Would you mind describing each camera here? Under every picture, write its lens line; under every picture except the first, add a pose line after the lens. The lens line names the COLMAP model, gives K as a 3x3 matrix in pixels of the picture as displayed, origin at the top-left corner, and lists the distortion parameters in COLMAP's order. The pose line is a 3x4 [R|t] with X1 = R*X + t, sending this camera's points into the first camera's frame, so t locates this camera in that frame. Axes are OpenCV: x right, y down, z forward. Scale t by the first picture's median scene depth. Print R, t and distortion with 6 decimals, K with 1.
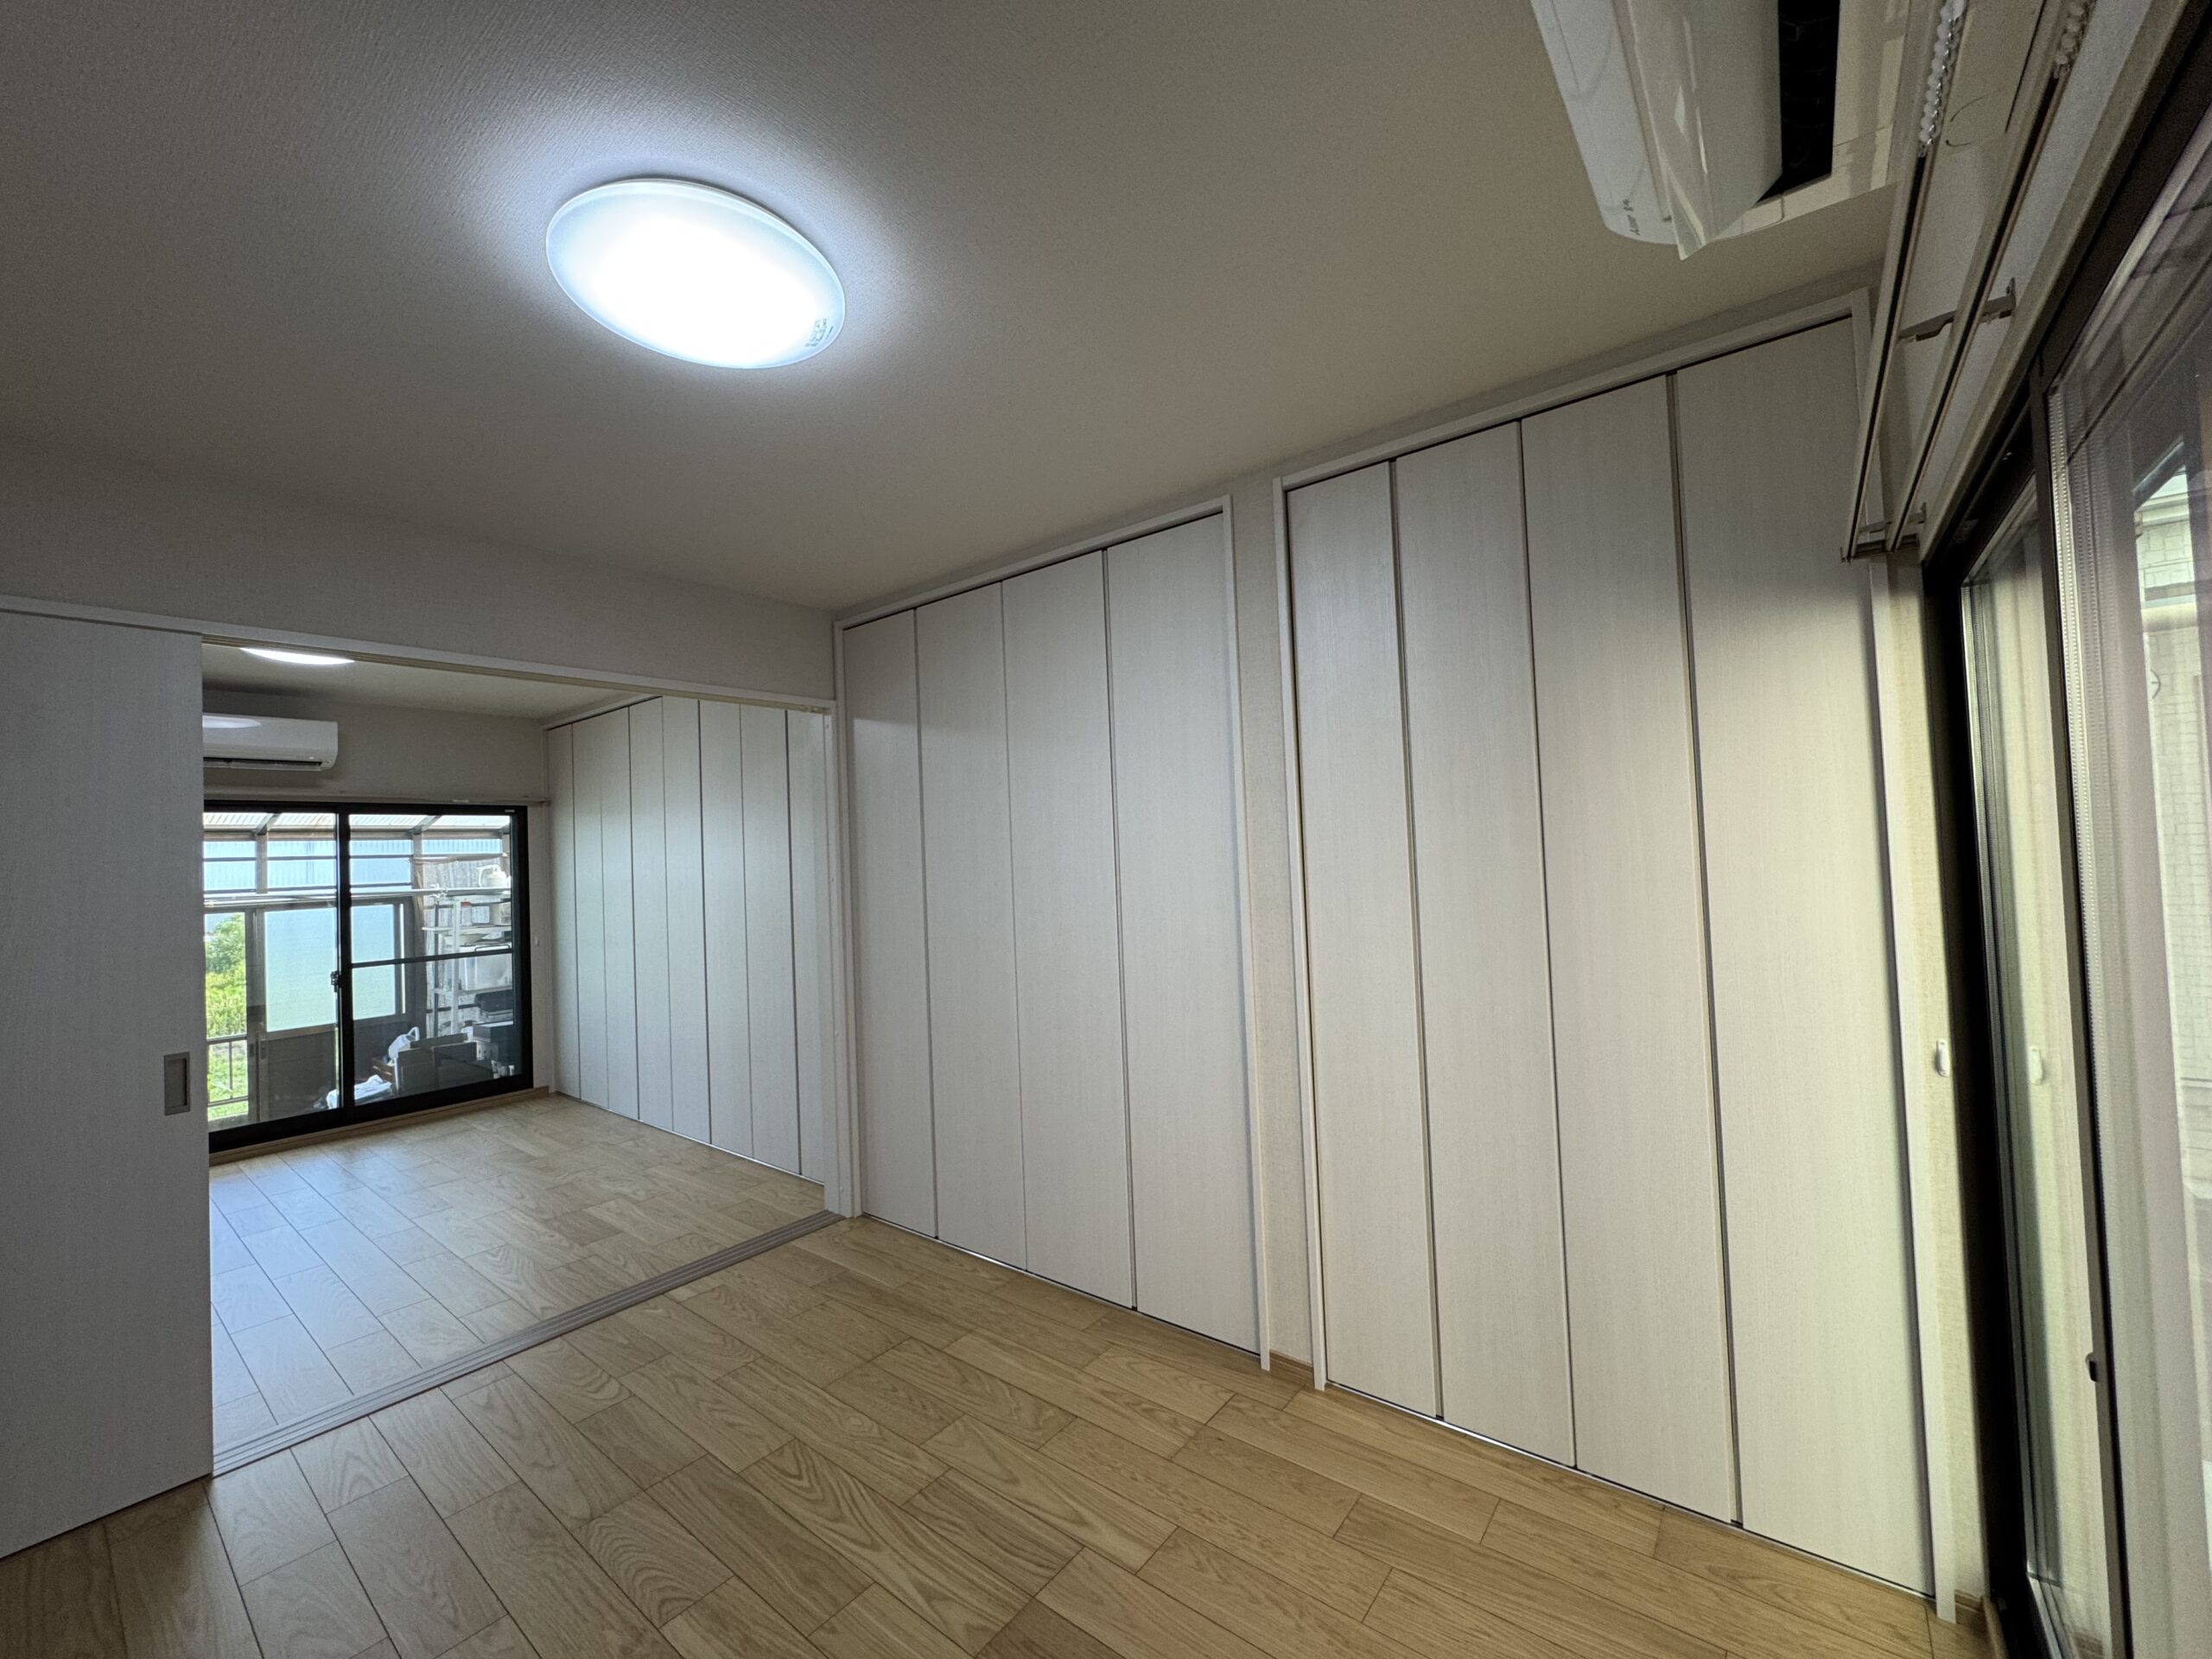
lens RADIAL K [[882.7, 0, 1101.5], [0, 882.7, 829.9], [0, 0, 1]] dist [-0.001128, -0.000281]
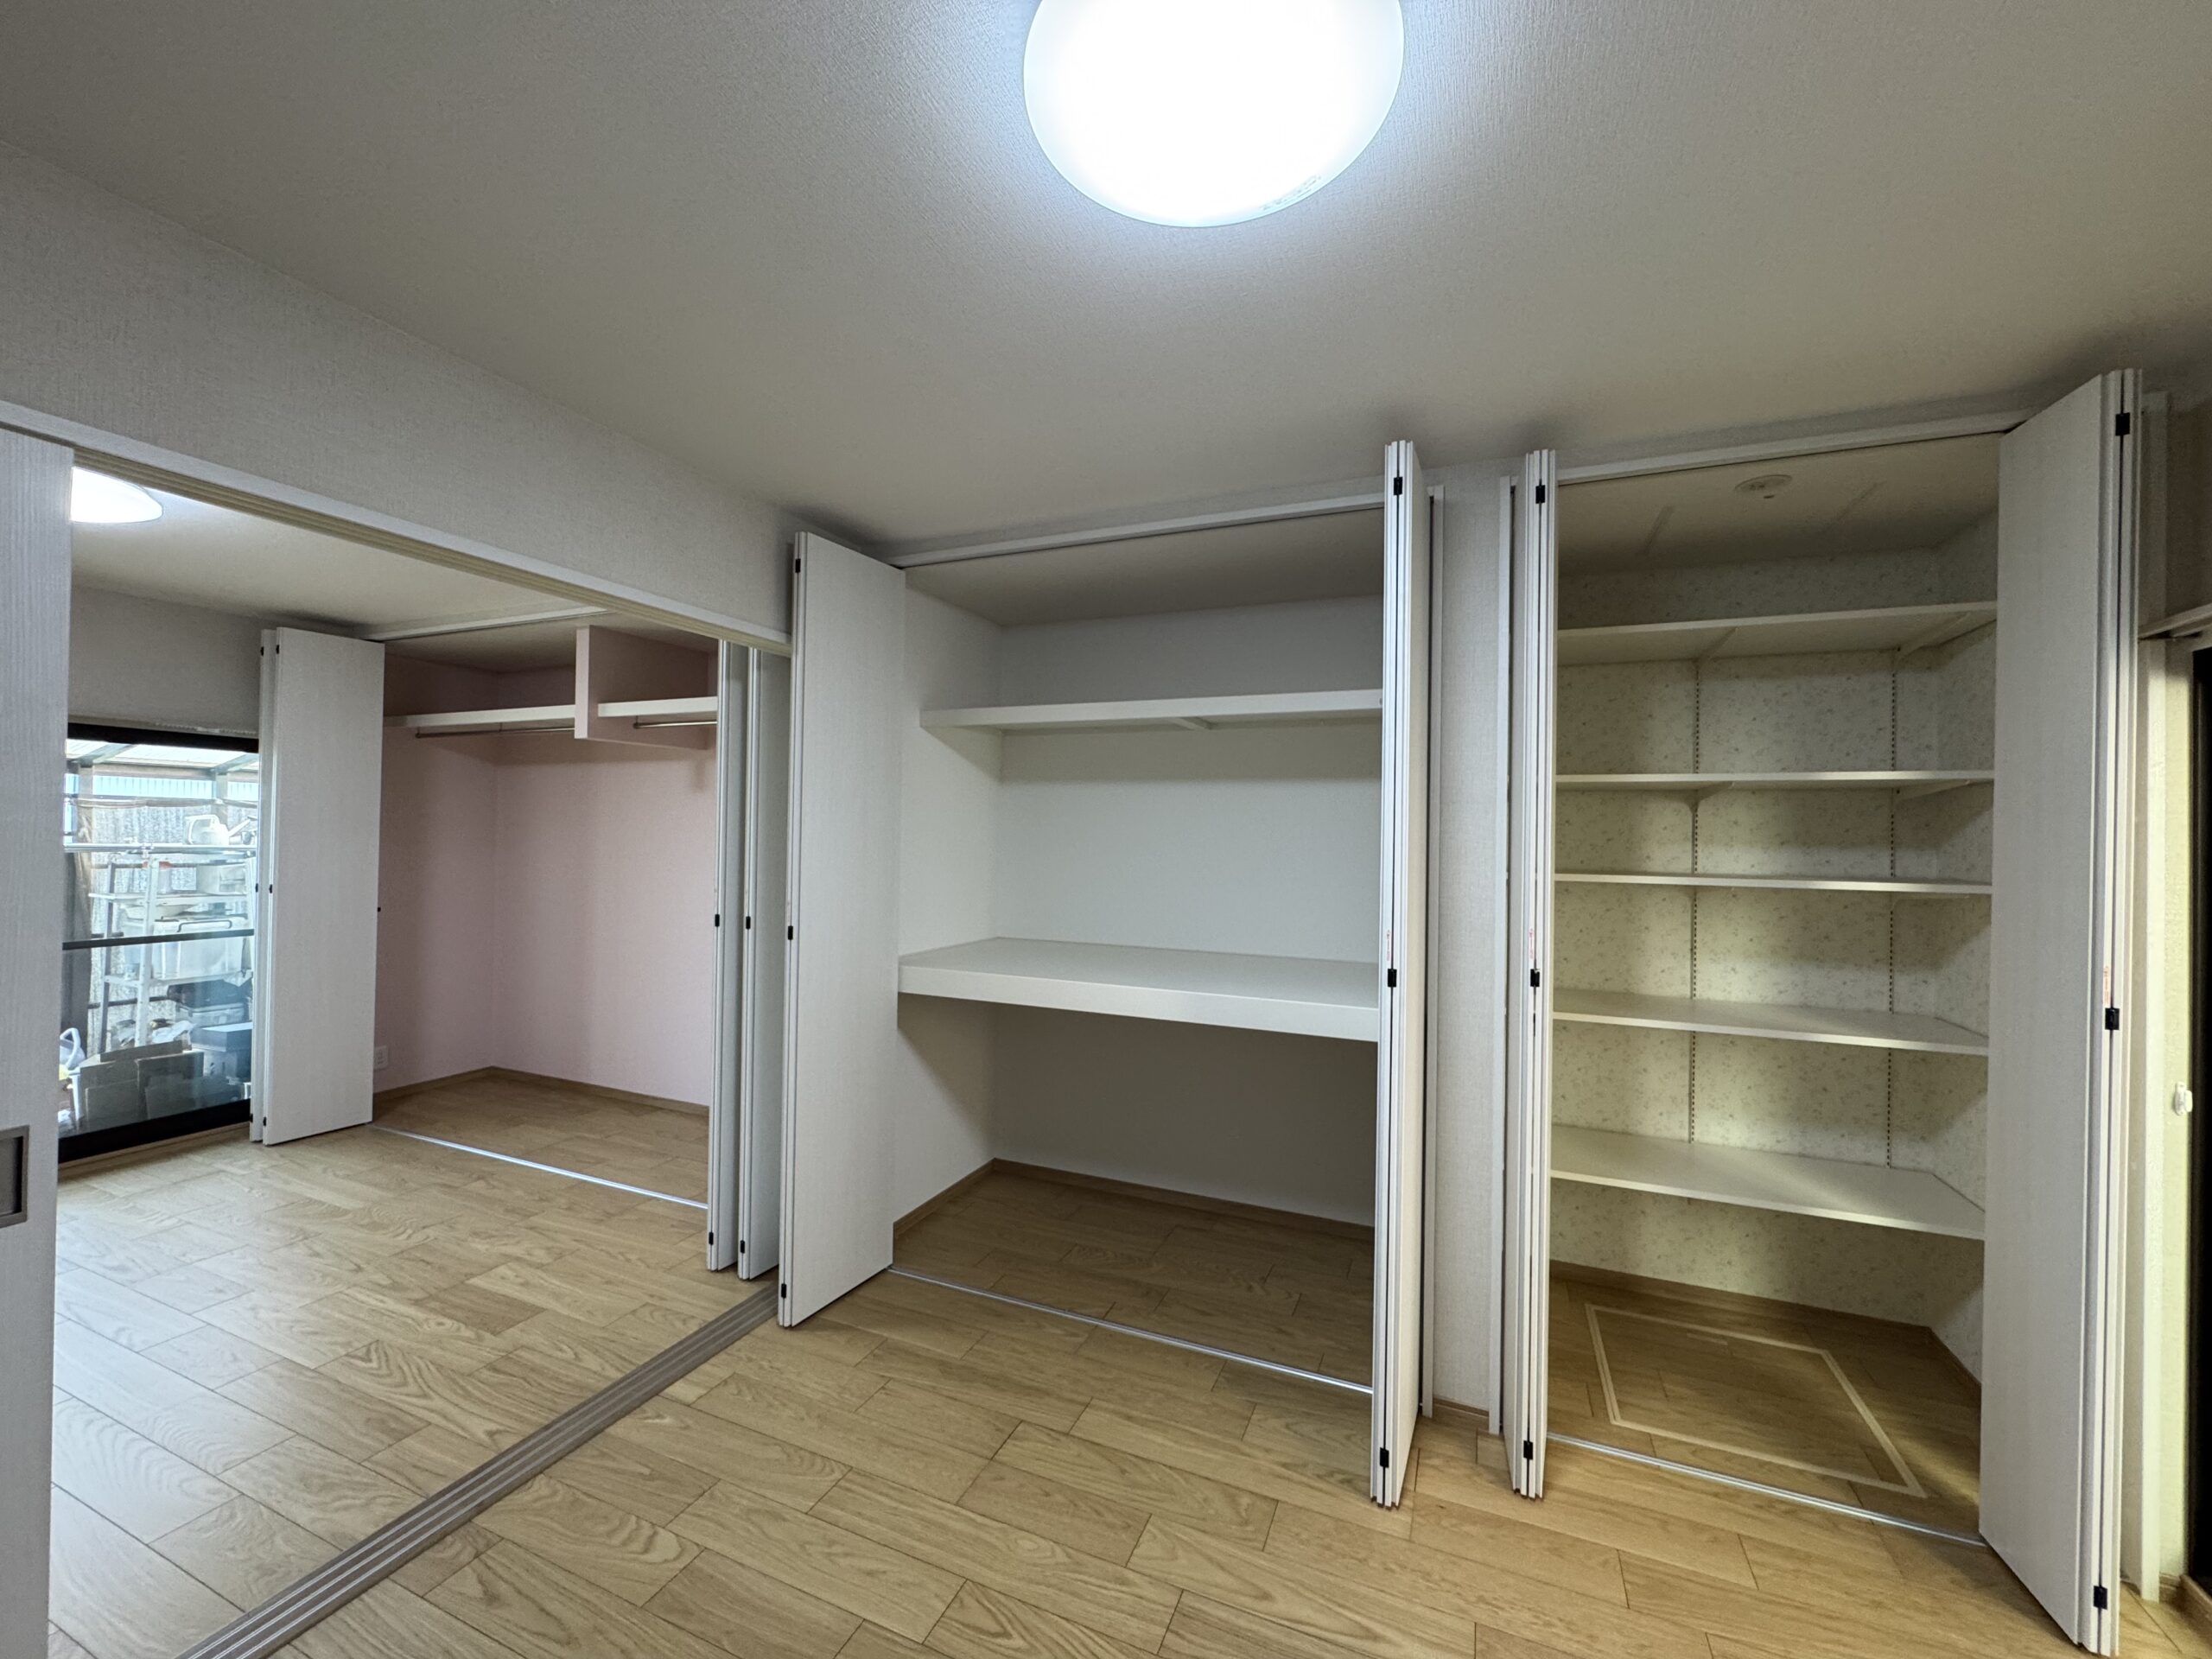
lens RADIAL K [[882.7, 0, 1103.1], [0, 882.7, 830.3], [0, 0, 1]] dist [-0.001128, -0.000281]
pose [[0.962500, 0.057061, 0.265212, -0.374899], [-0.061783, 0.998044, 0.009492, -0.003812], [-0.264152, -0.025521, 0.964143, 0.166329]]
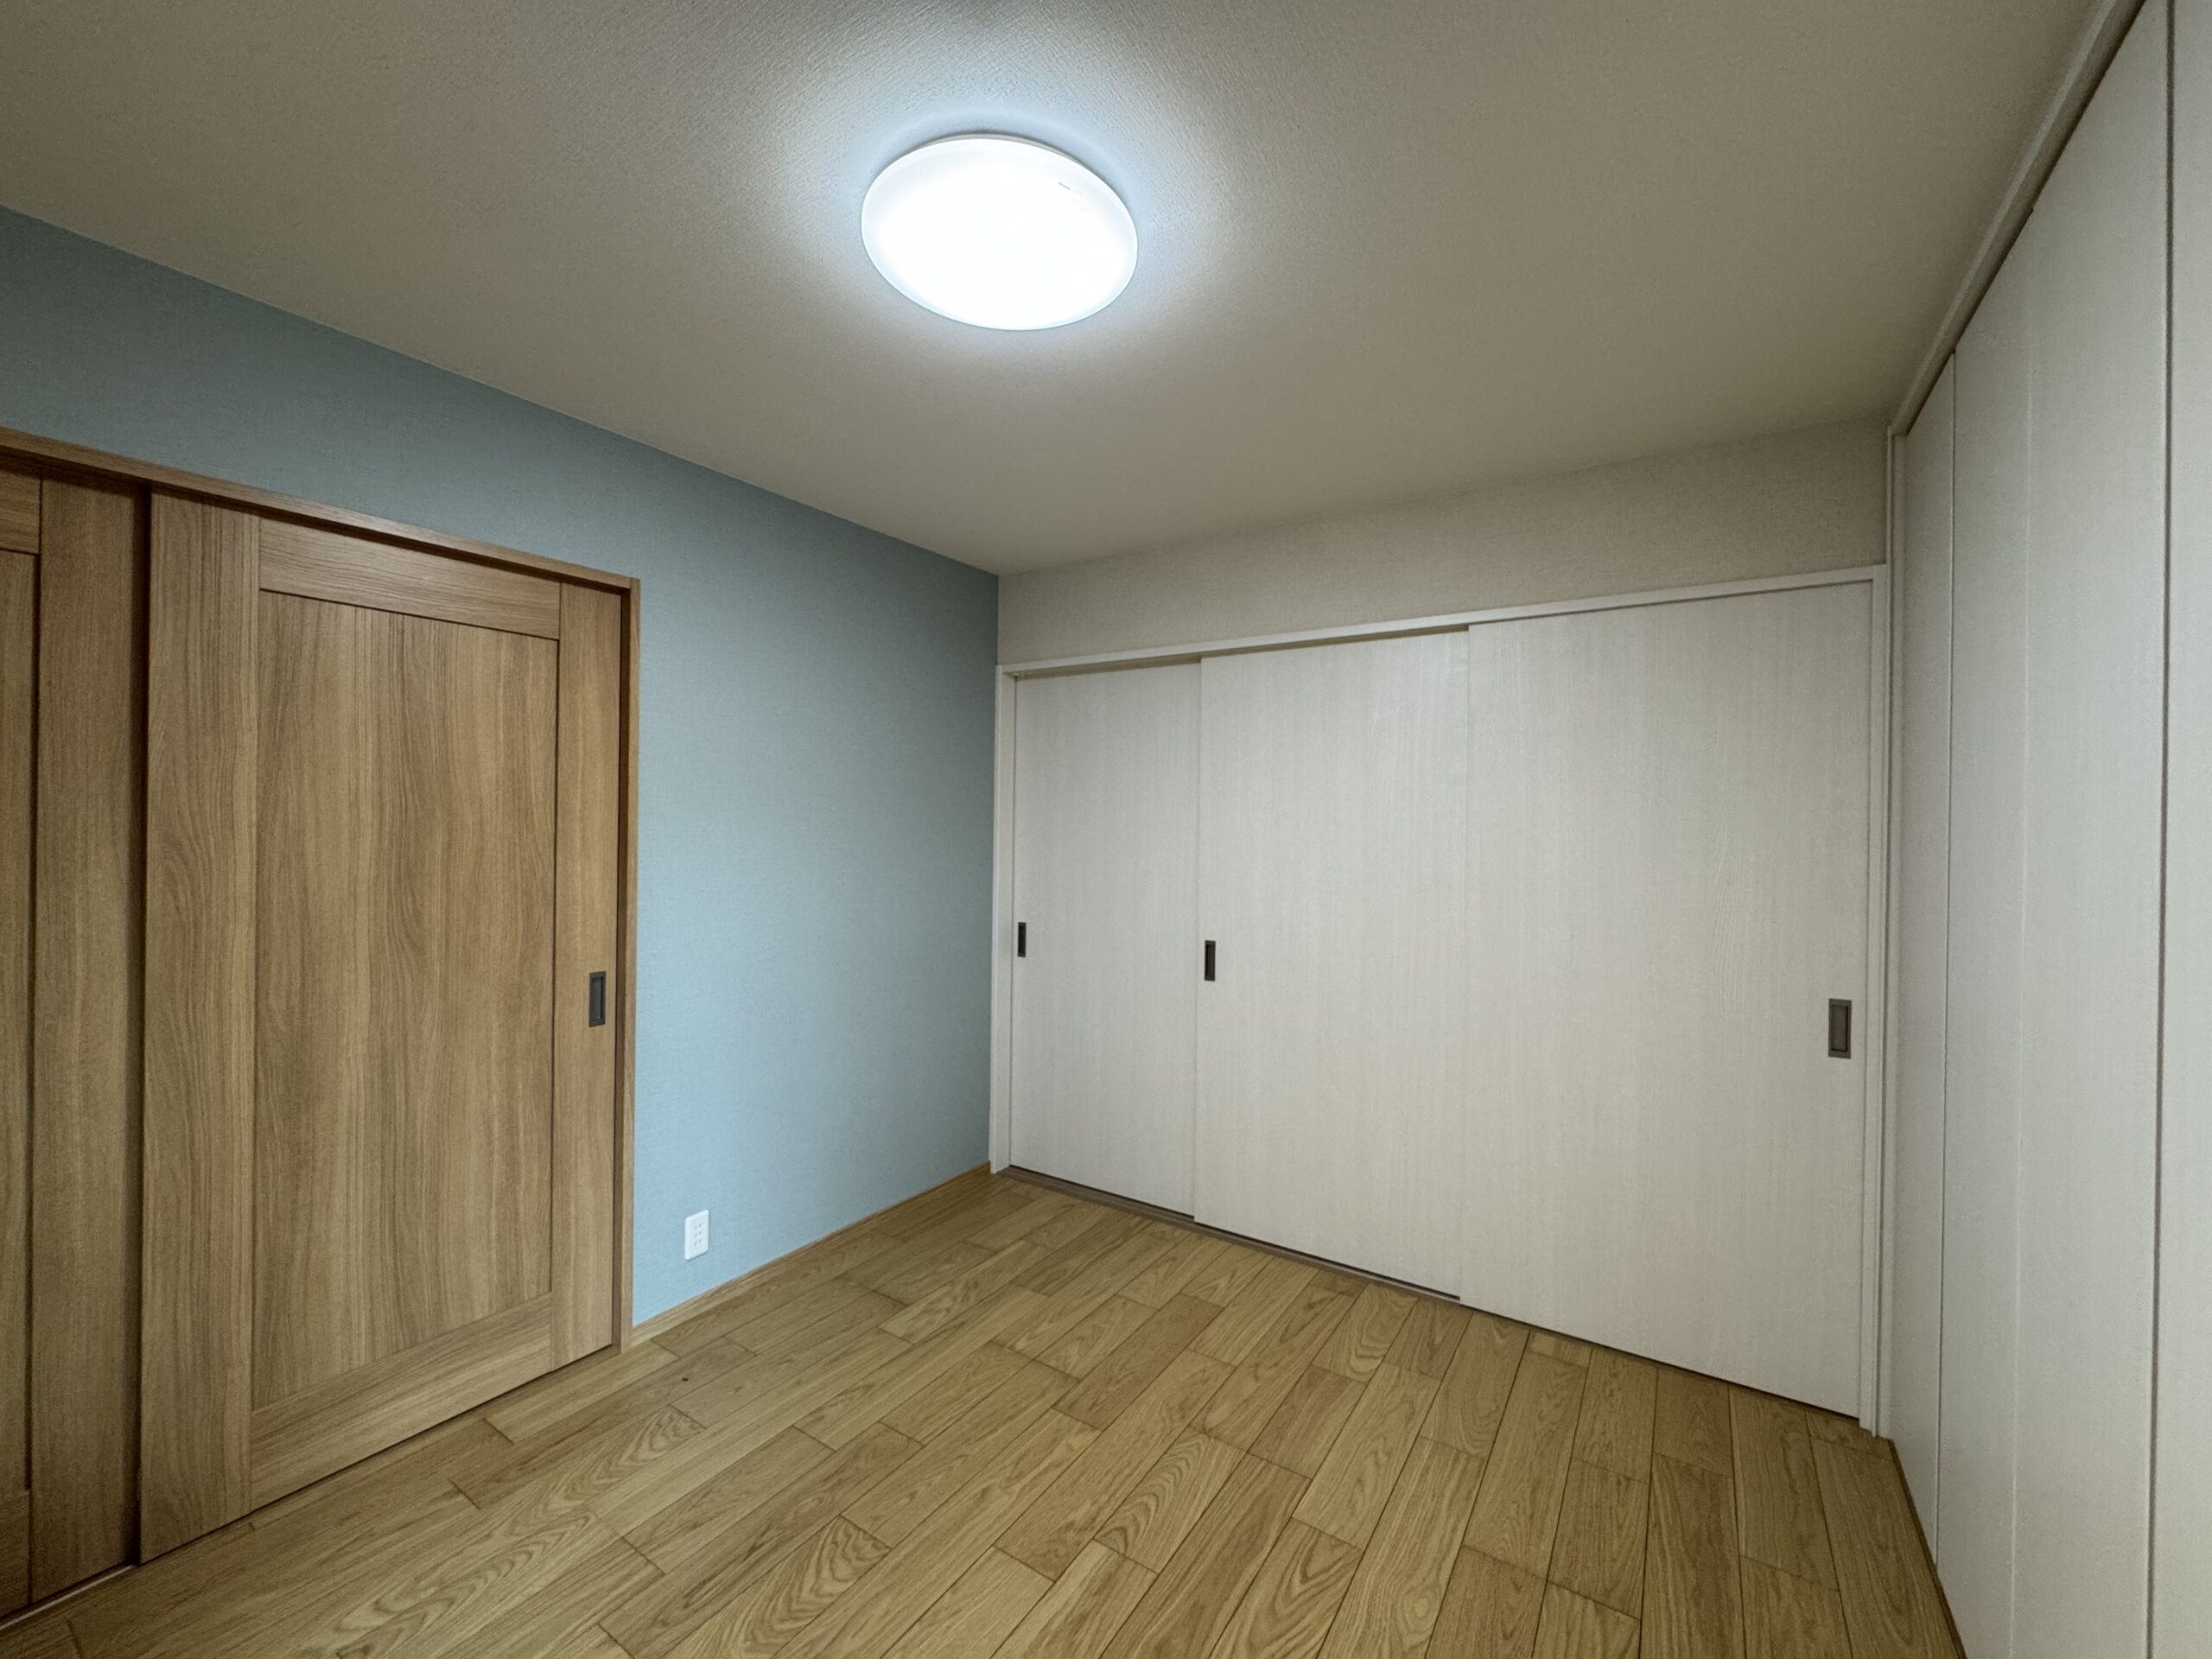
lens RADIAL K [[882.7, 0, 1106.1], [0, 882.7, 828.1], [0, 0, 1]] dist [-0.001128, -0.000281]
pose [[0.093062, 0.044100, -0.994683, 0.312955], [0.010431, 0.998921, 0.045264, -0.004242], [0.995606, -0.014588, 0.092501, 0.549375]]
